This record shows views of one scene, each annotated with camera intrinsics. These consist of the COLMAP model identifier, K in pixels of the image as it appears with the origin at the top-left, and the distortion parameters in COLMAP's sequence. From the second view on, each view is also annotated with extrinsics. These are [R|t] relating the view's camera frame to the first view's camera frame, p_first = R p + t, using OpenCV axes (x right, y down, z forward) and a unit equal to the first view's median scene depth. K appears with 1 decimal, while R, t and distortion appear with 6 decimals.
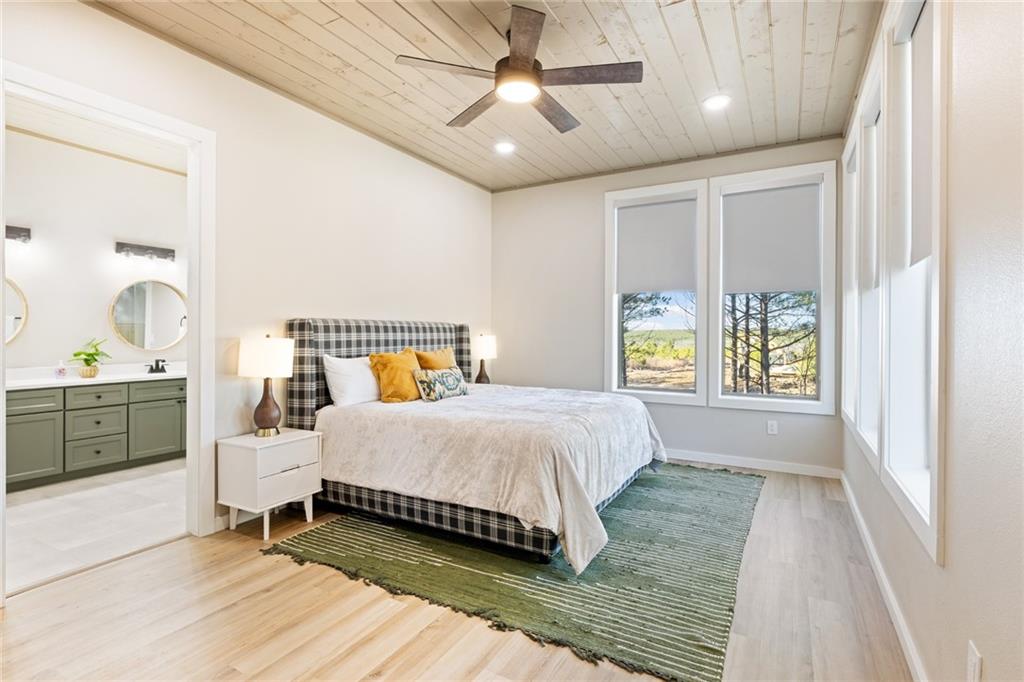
lens RADIAL K [[479.1, 0, 496.6], [0, 479.1, 336.7], [0, 0, 1]] dist [-0.001333, 0.001270]
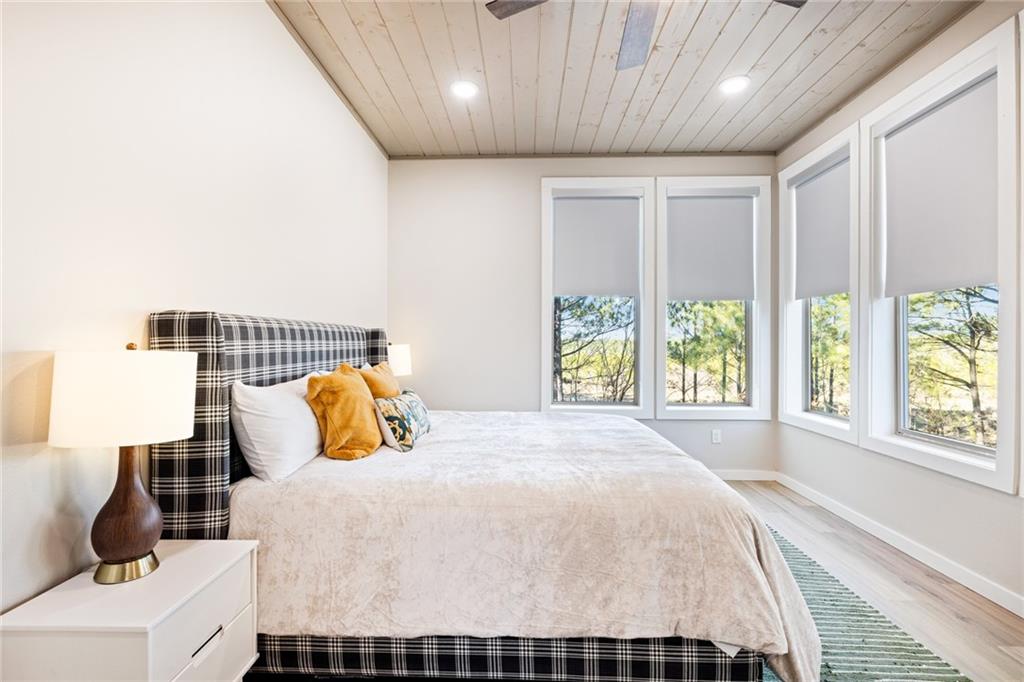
lens RADIAL K [[479.1, 0, 510.8], [0, 479.1, 339.8], [0, 0, 1]] dist [-0.001333, 0.001270]
pose [[0.886640, 0.001896, 0.462456, -0.314533], [0.003048, 0.999946, -0.009943, -0.001938], [-0.462450, 0.010226, 0.886586, 0.379797]]
